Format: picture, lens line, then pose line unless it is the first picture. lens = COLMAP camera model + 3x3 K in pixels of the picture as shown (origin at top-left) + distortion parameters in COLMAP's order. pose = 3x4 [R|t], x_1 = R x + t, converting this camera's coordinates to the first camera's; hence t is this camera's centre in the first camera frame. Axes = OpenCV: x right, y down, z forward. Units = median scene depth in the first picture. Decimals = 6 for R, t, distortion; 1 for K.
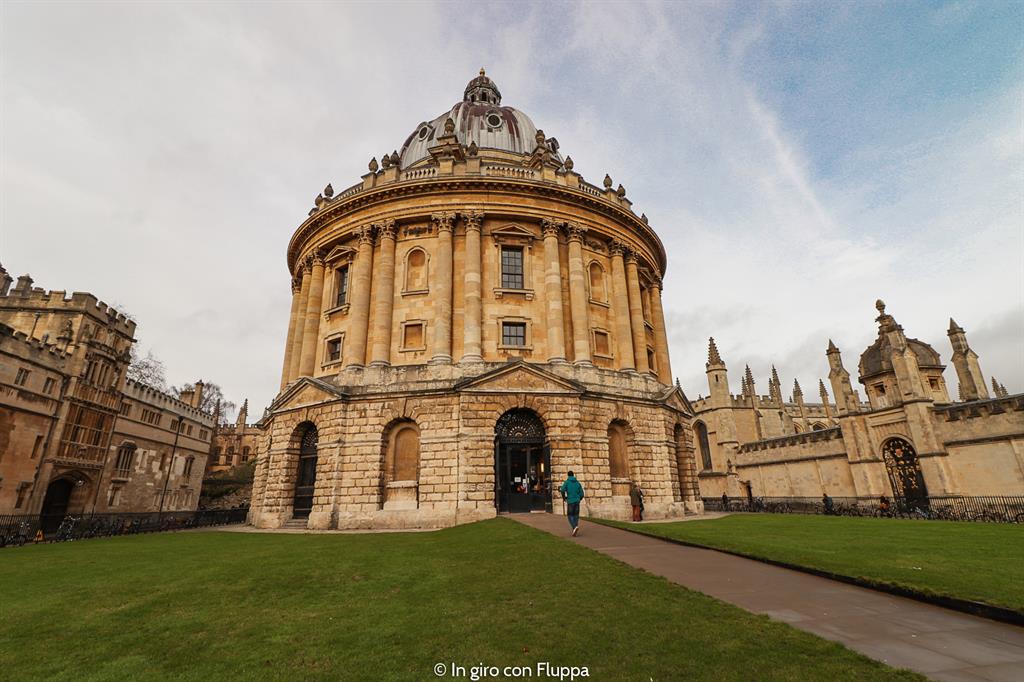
lens RADIAL K [[477.3, 0, 508.8], [0, 477.3, 339.3], [0, 0, 1]] dist [0.001251, 0.000139]
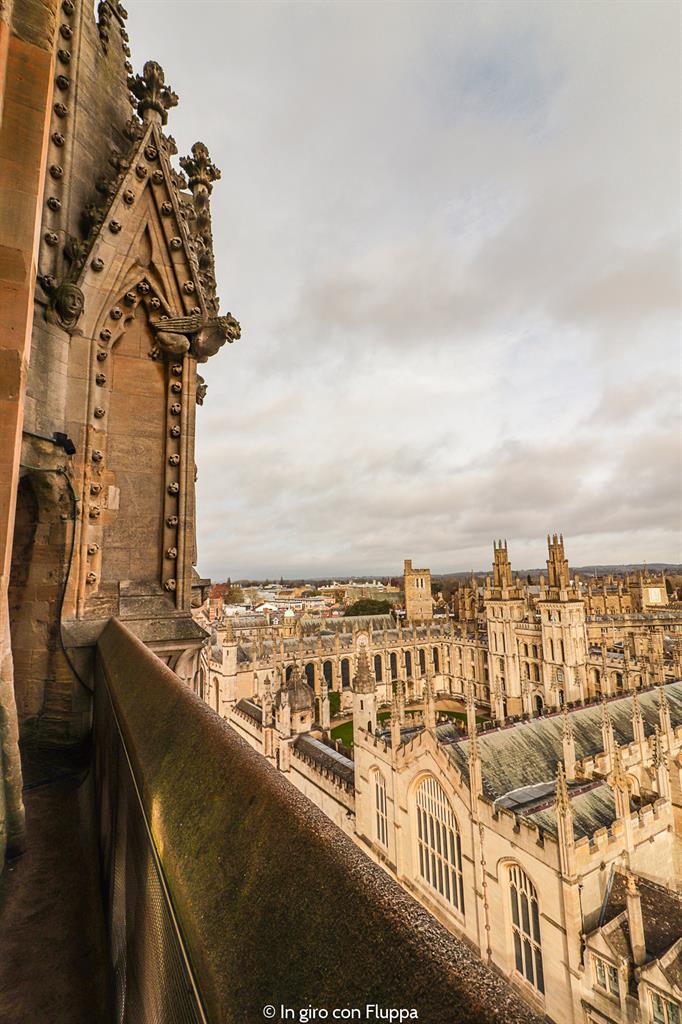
lens RADIAL K [[488.1, 0, 335.6], [0, 488.1, 501.0], [0, 0, 1]] dist [0.004288, -0.000545]
pose [[0.938434, 0.048241, 0.342072, 0.478639], [-0.104676, 0.983358, 0.148489, -1.224911], [-0.329217, -0.175154, 0.927867, -0.667073]]
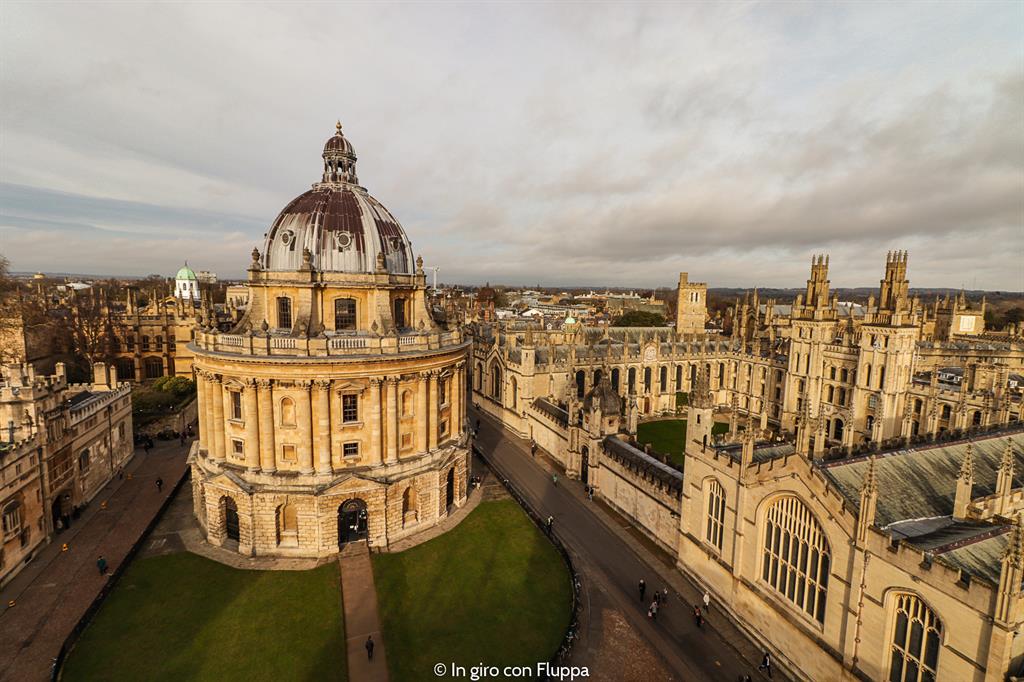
lens RADIAL K [[477.3, 0, 508.8], [0, 477.3, 339.3], [0, 0, 1]] dist [0.001251, 0.000139]
pose [[0.980748, 0.017923, 0.194452, 0.227838], [-0.099722, 0.902117, 0.419811, -1.148124], [-0.167894, -0.431120, 0.886537, -0.463280]]
